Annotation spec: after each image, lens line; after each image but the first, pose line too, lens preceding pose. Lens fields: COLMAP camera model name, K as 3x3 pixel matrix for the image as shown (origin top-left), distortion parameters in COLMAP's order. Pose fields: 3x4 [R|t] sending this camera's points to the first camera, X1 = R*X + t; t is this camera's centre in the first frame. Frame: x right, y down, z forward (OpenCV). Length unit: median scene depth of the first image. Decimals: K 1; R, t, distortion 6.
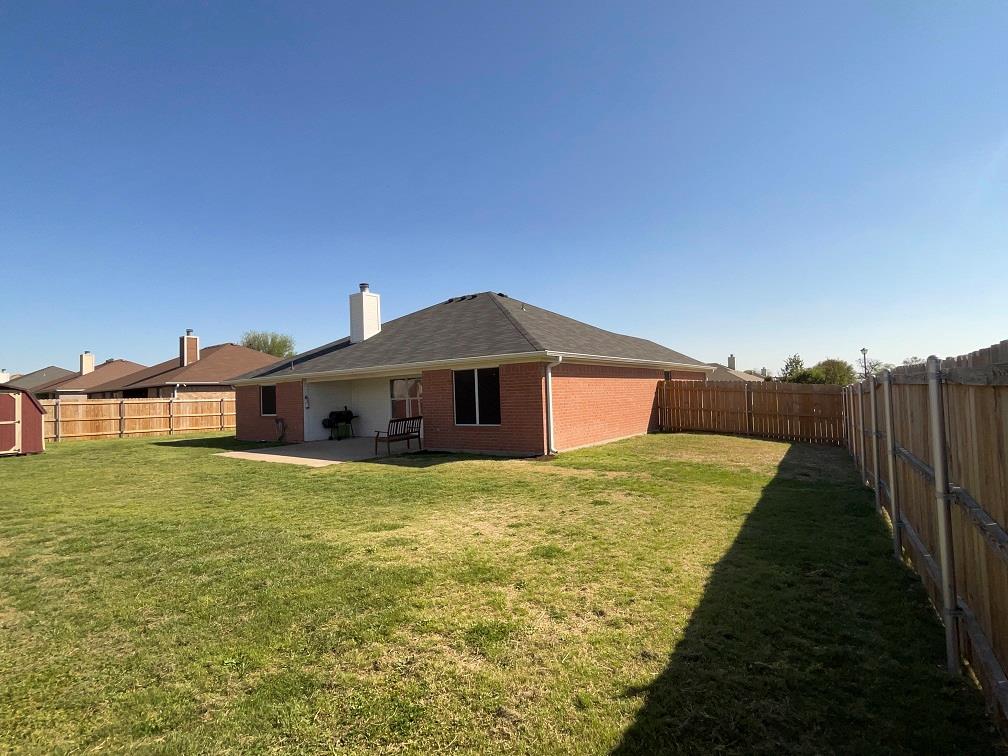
lens RADIAL K [[493.8, 0, 504.0], [0, 493.8, 378.0], [0, 0, 1]] dist [-0.000940, -0.000105]
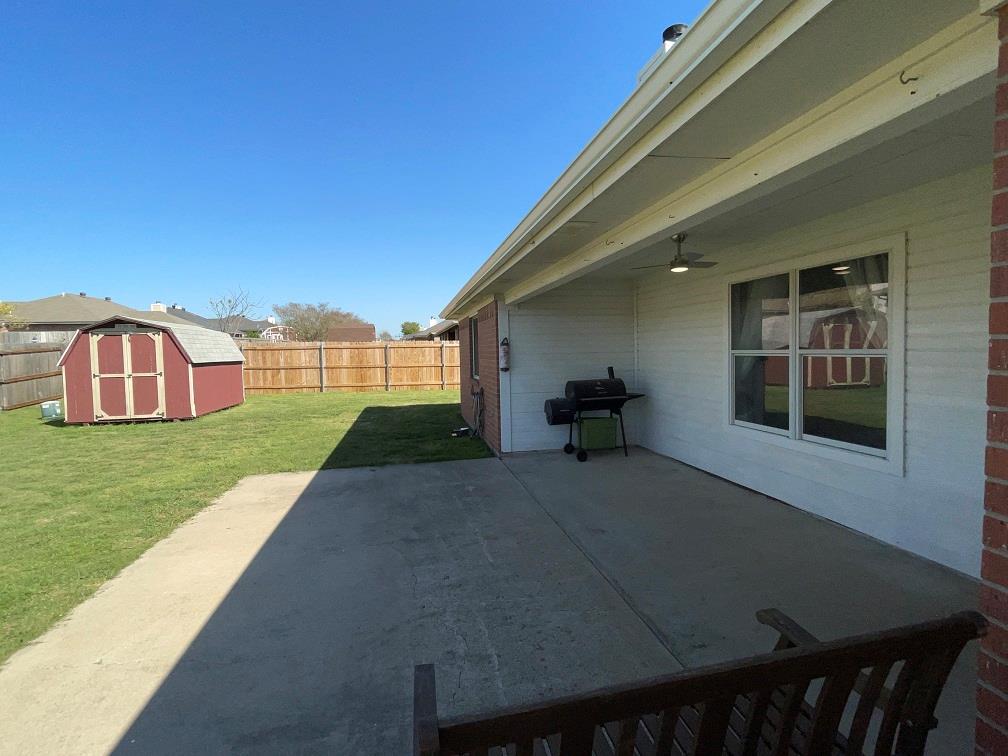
lens RADIAL K [[493.8, 0, 504.0], [0, 493.8, 378.0], [0, 0, 1]] dist [-0.000940, -0.000105]
pose [[0.739184, 0.059239, -0.670894, -0.130987], [0.017407, 0.994111, 0.106957, 0.023984], [0.673279, -0.090739, 0.733799, 0.688539]]
